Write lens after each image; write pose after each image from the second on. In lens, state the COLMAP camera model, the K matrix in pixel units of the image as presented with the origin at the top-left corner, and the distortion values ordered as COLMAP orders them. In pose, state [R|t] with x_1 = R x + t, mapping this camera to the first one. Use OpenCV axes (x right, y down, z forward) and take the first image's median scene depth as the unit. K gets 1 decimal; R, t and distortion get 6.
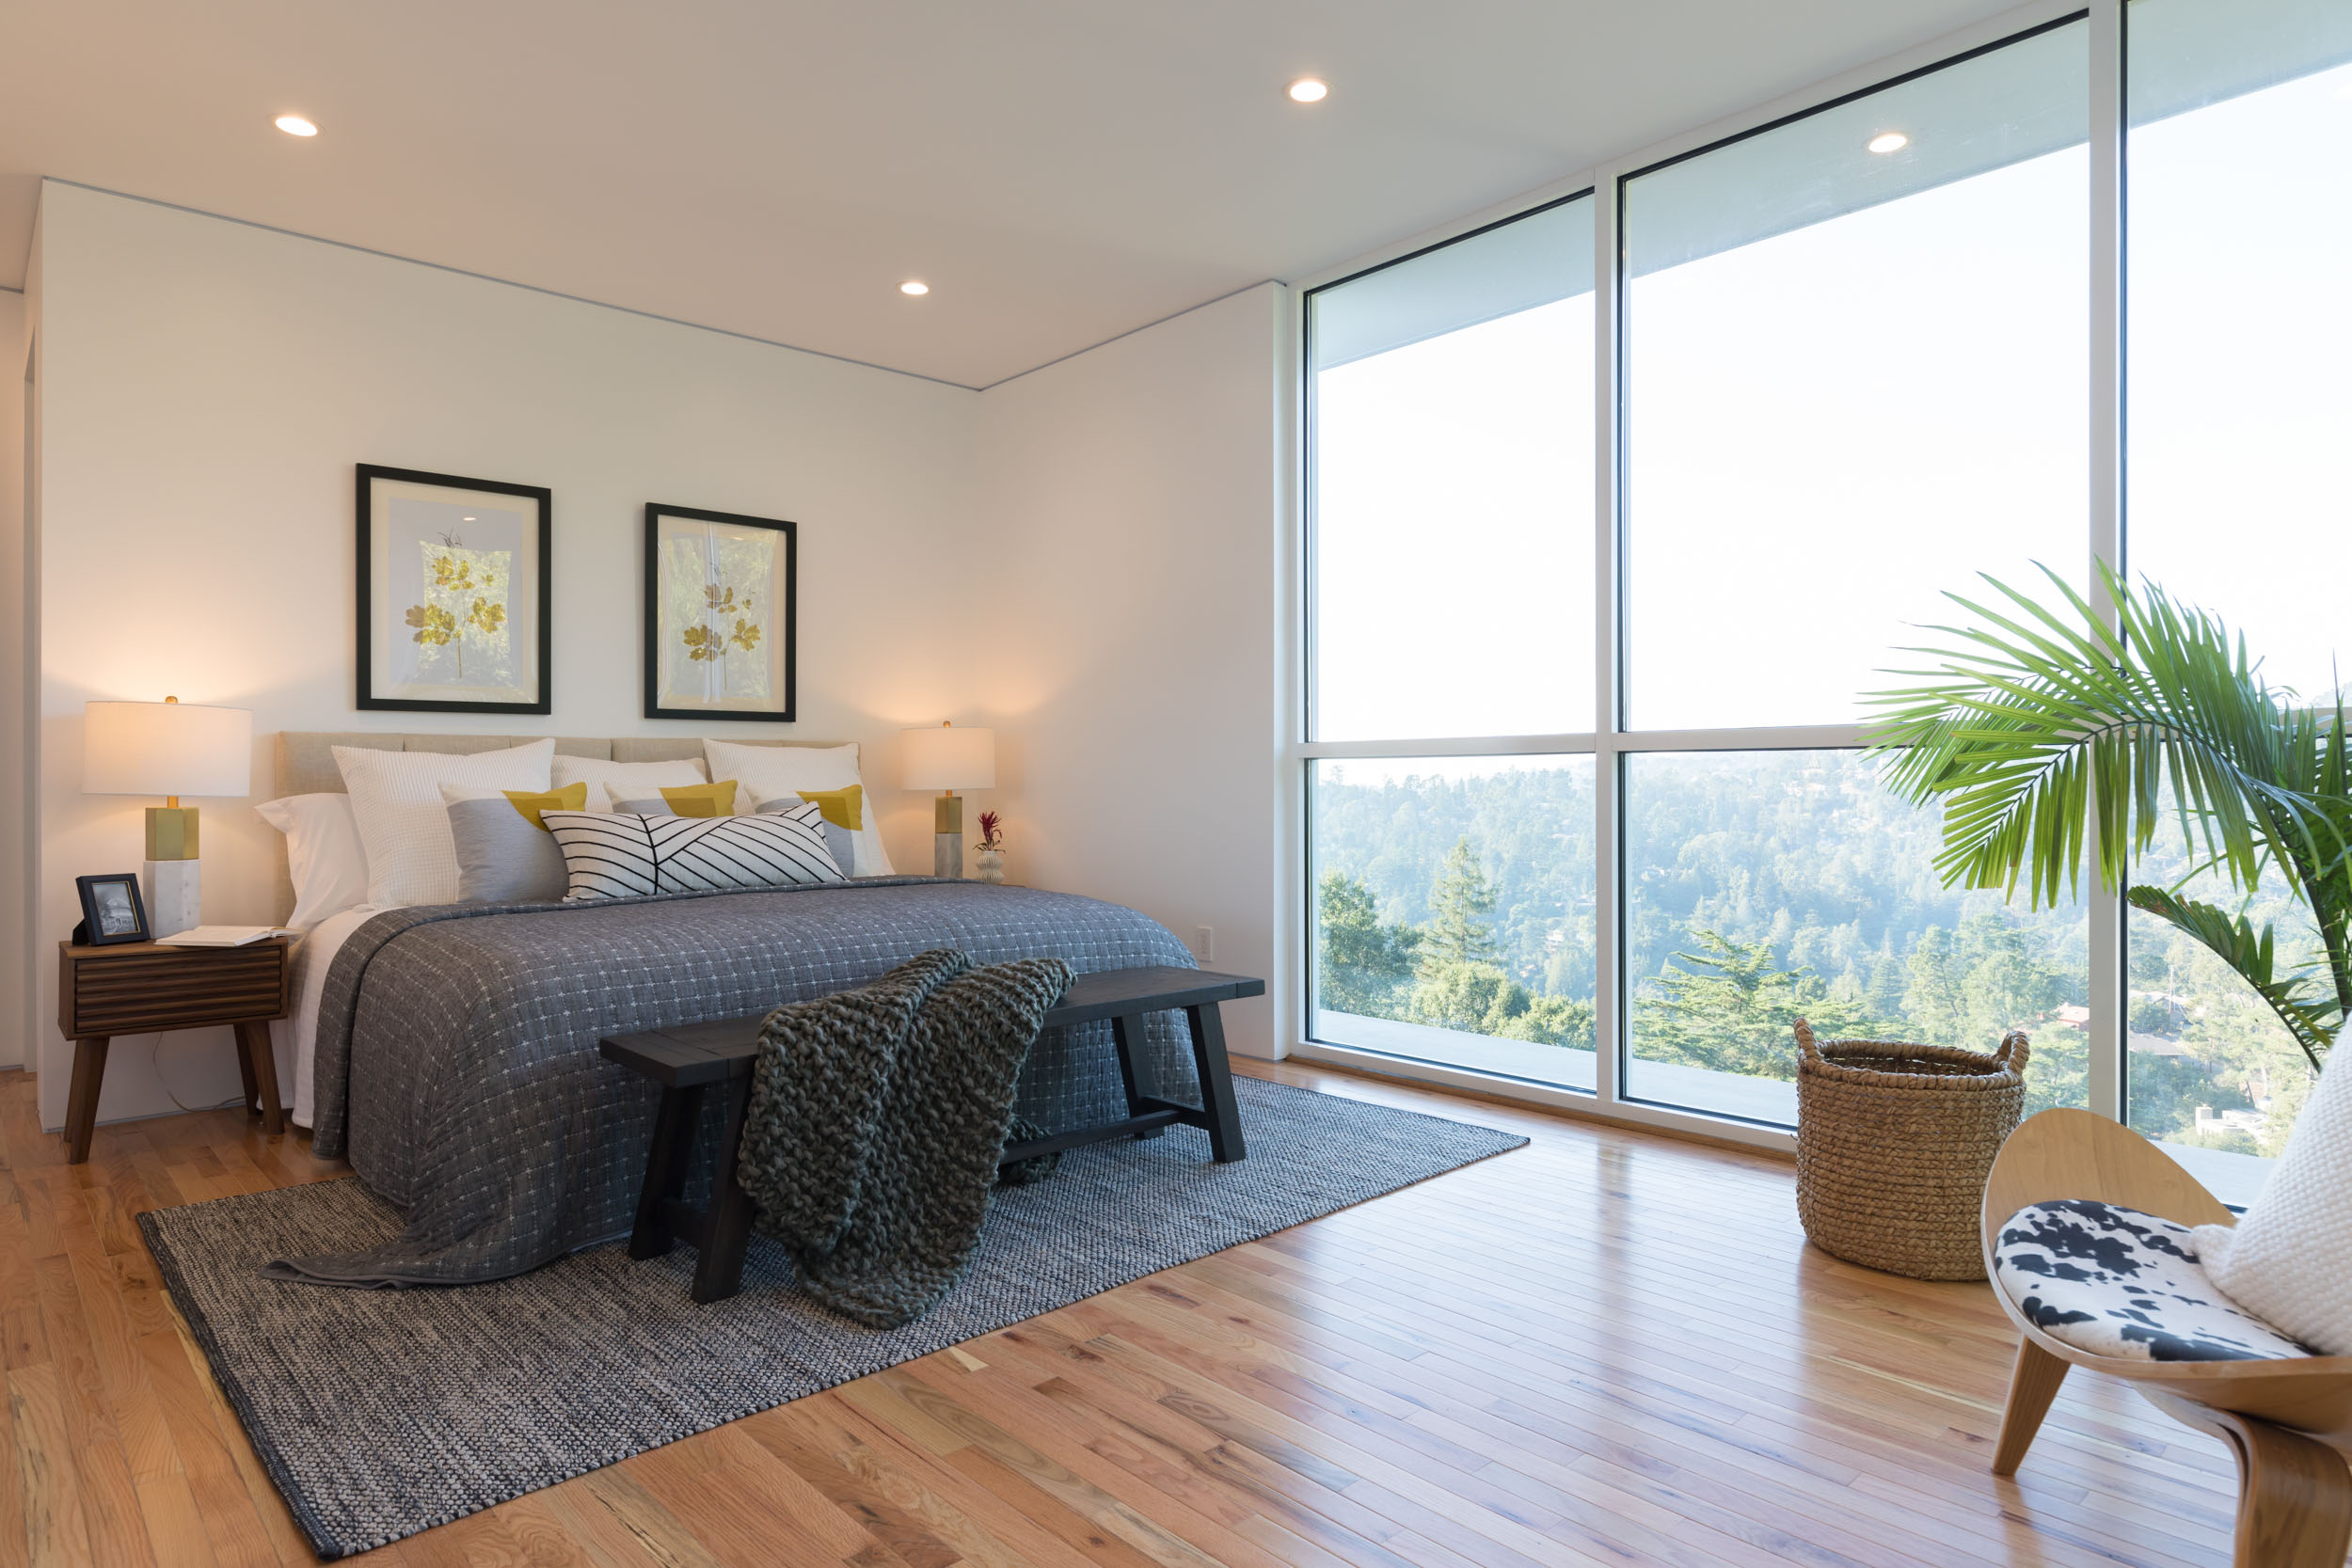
lens RADIAL K [[1353.6, 0, 1188.0], [0, 1353.6, 738.2], [0, 0, 1]] dist [-0.002518, -0.000109]
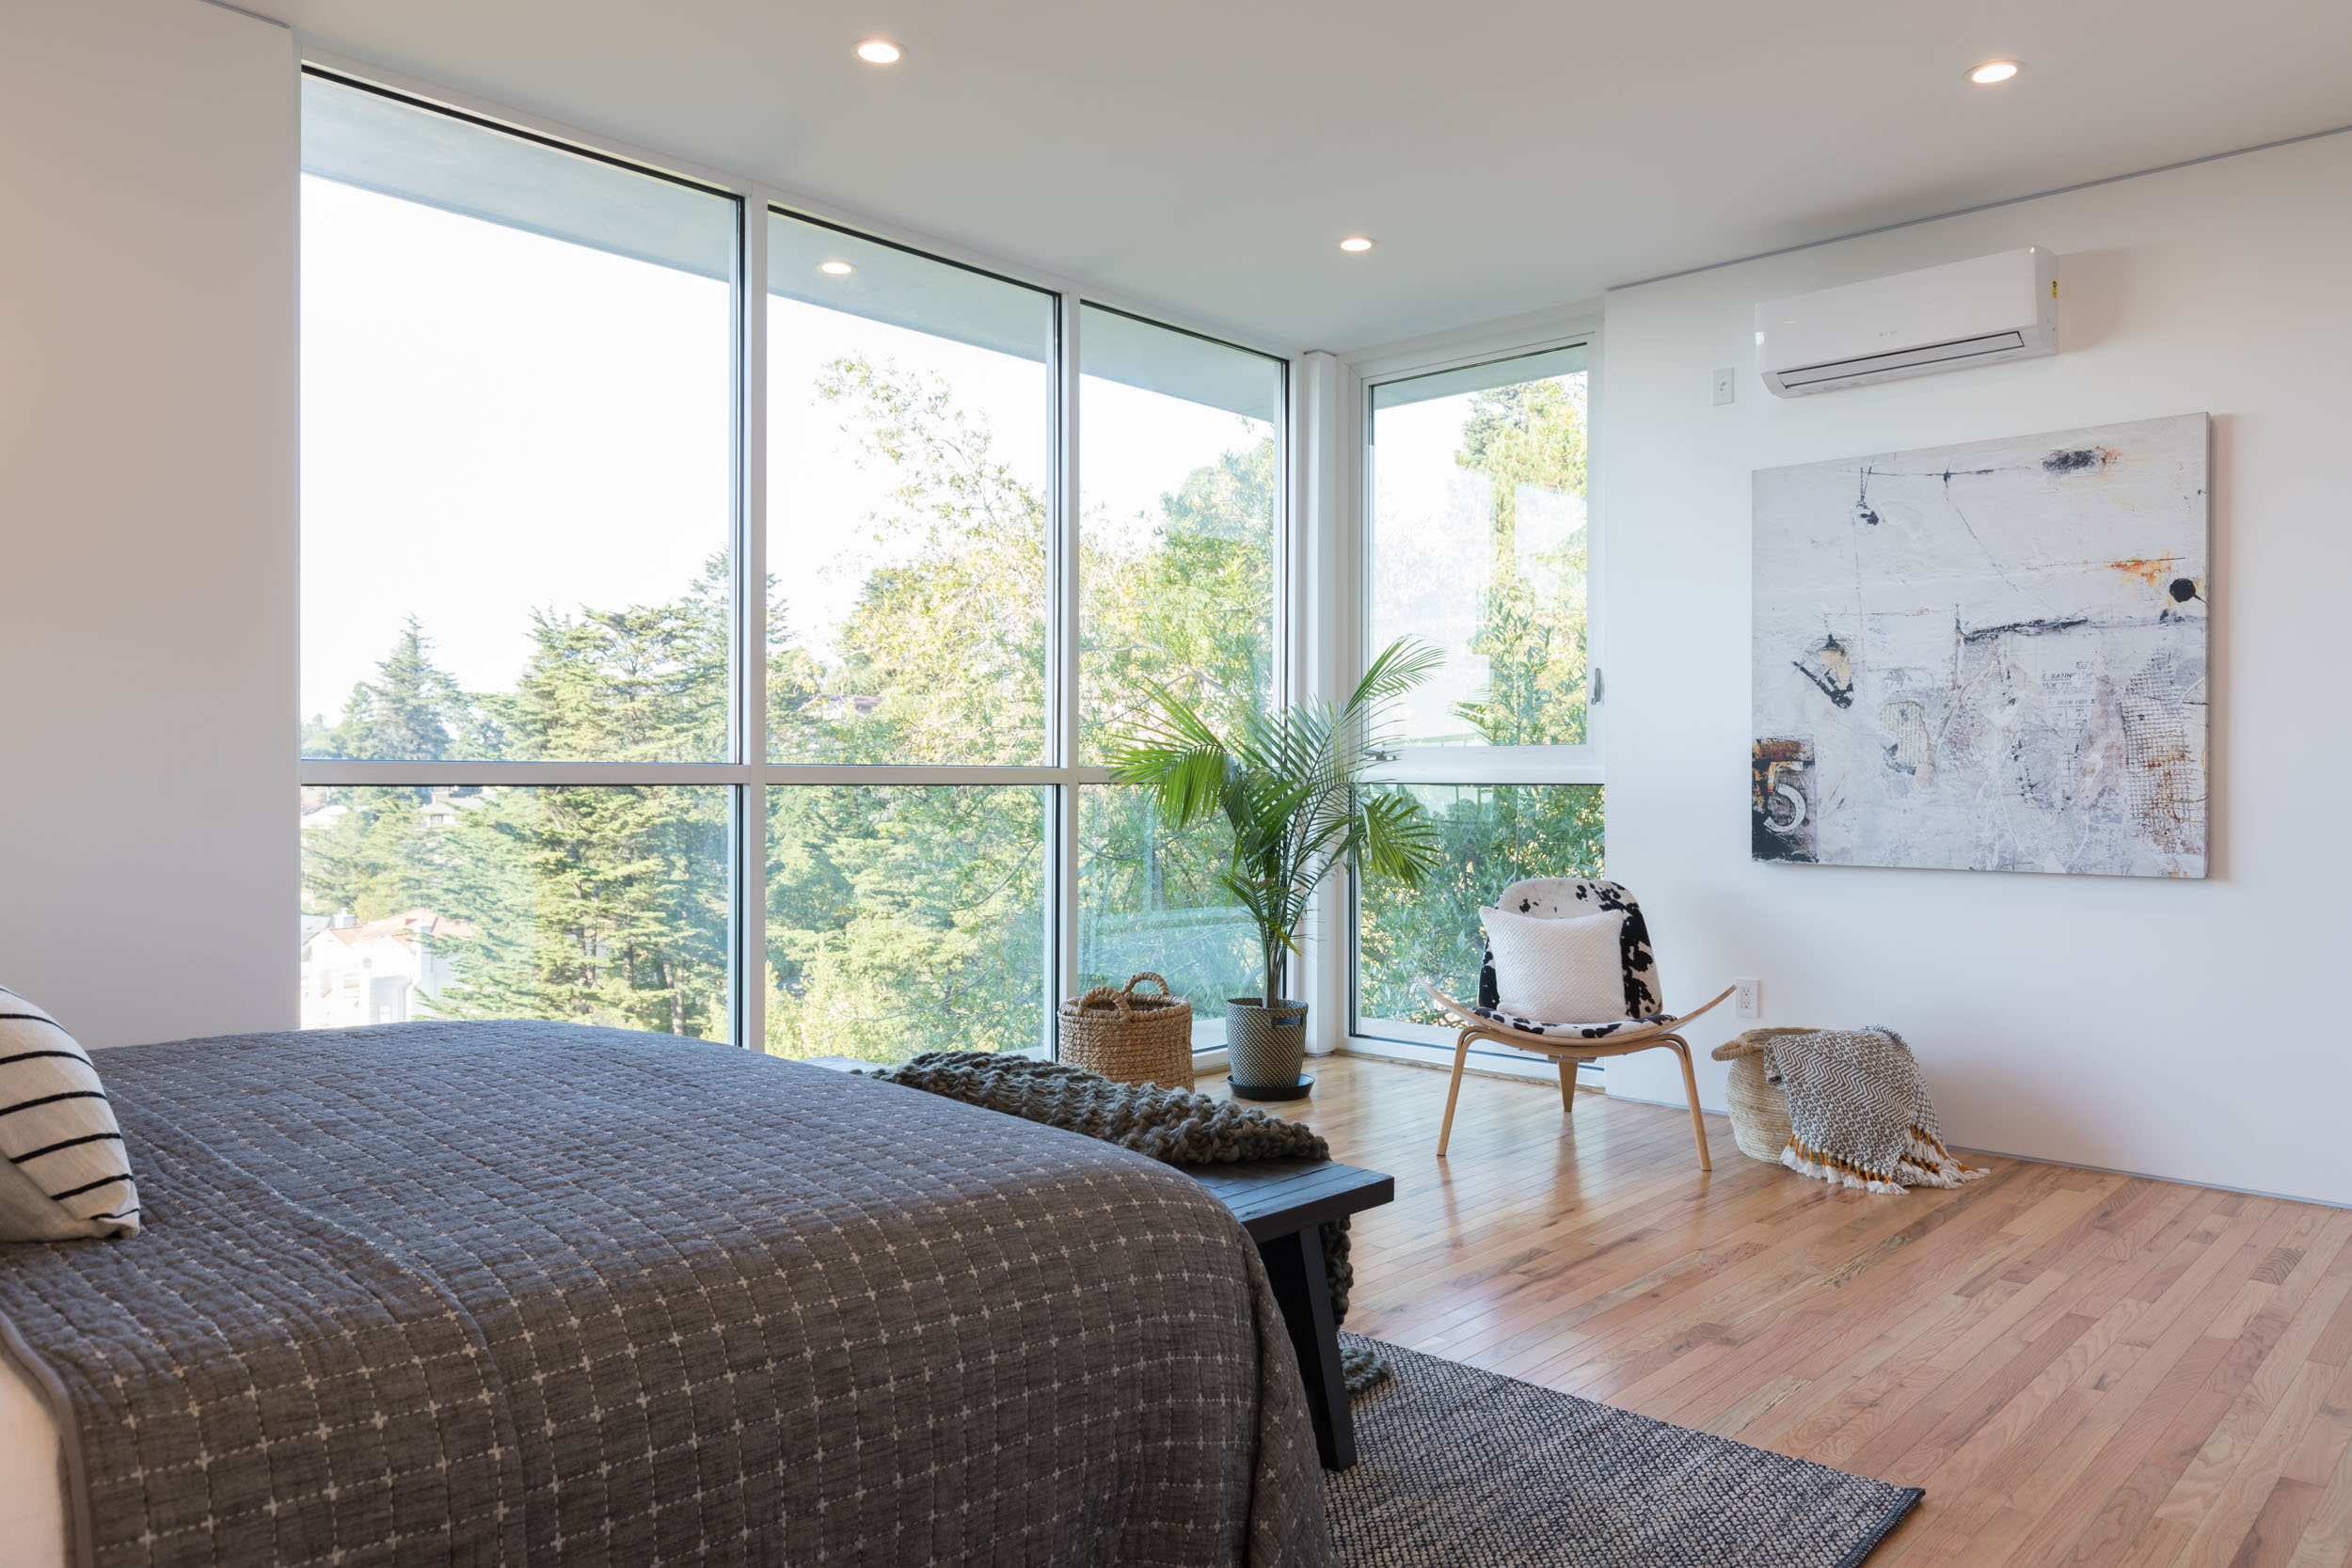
lens RADIAL K [[1641.7, 0, 1177.2], [0, 1641.7, 784.8], [0, 0, 1]] dist [-0.004799, -0.000883]
pose [[-0.077770, 0.001537, 0.996970, -1.542564], [-0.026833, 0.999633, -0.003634, 0.007094], [-0.996610, -0.027034, -0.077700, 1.359235]]
